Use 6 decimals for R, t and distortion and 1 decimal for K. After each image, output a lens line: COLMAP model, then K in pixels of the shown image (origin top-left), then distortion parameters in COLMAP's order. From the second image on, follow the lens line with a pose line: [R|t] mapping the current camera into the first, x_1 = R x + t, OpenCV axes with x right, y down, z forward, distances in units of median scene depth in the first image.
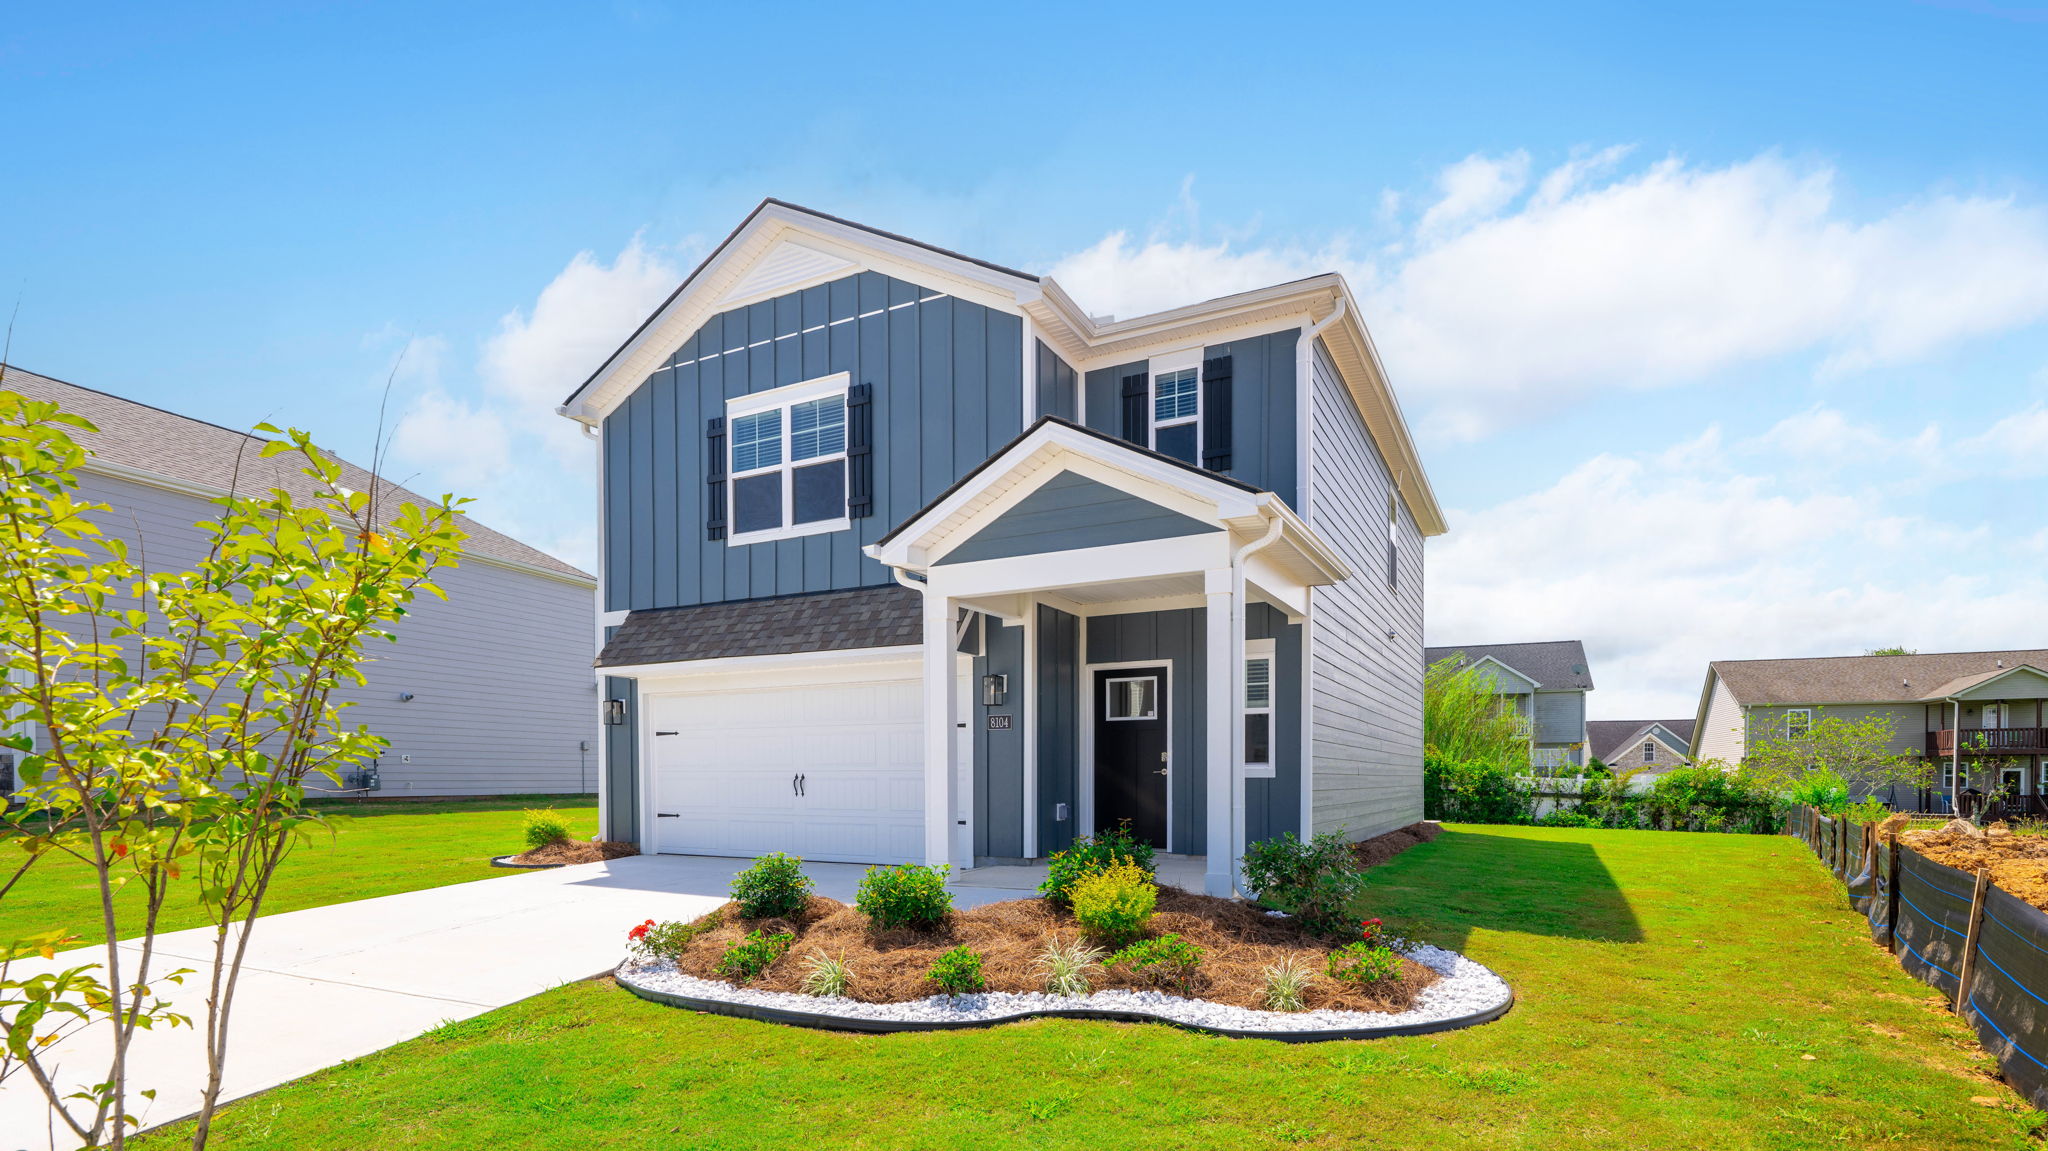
lens RADIAL K [[826.6, 0, 1018.9], [0, 826.6, 577.9], [0, 0, 1]] dist [-0.000711, -0.000136]
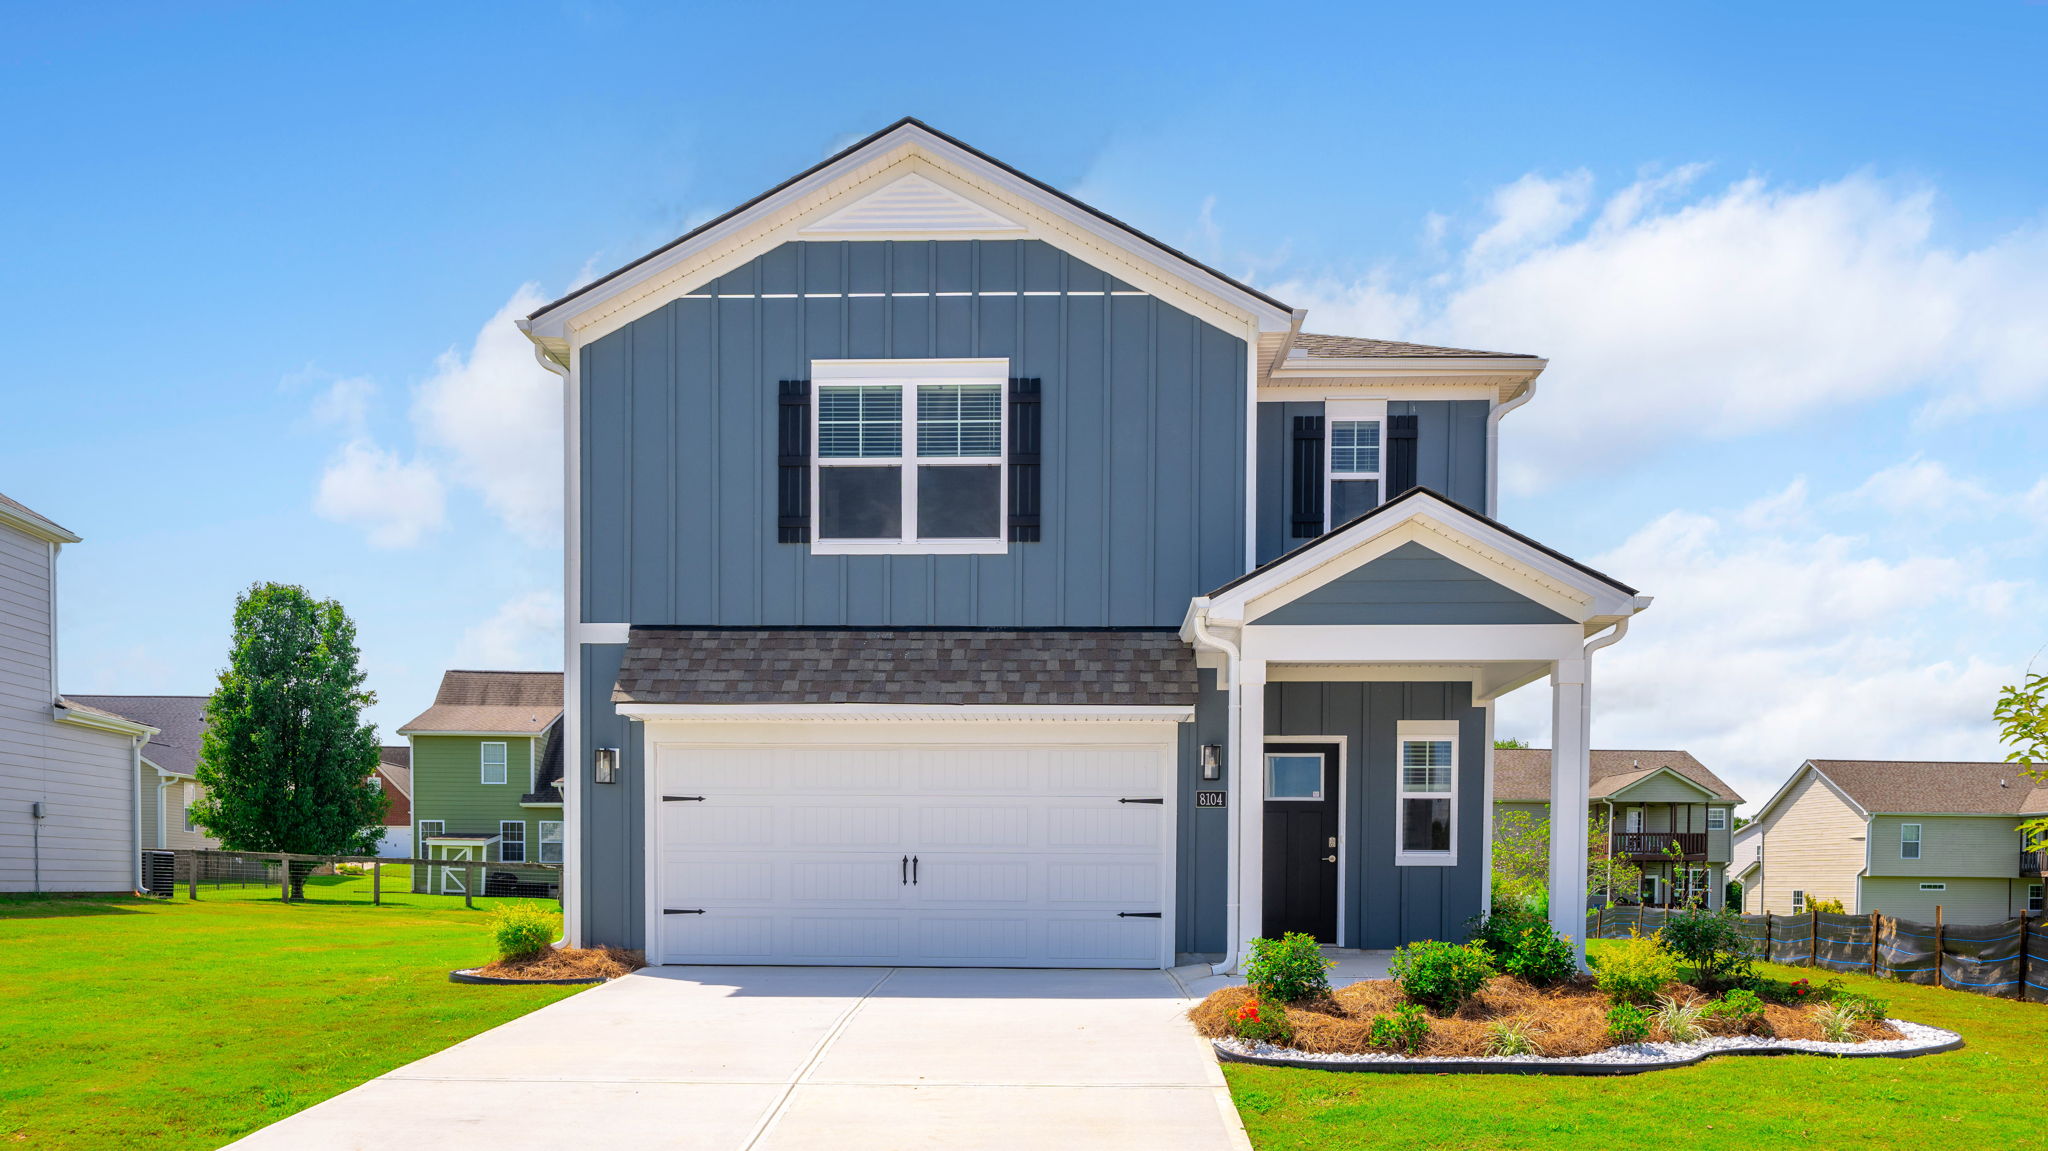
lens RADIAL K [[1123.1, 0, 1116.2], [0, 1123.1, 577.3], [0, 0, 1]] dist [-0.001452, -0.000481]
pose [[0.926867, 0.103017, 0.360979, -0.480900], [-0.094536, 0.994672, -0.041127, -0.000963], [-0.363292, 0.003994, 0.931667, -0.063564]]
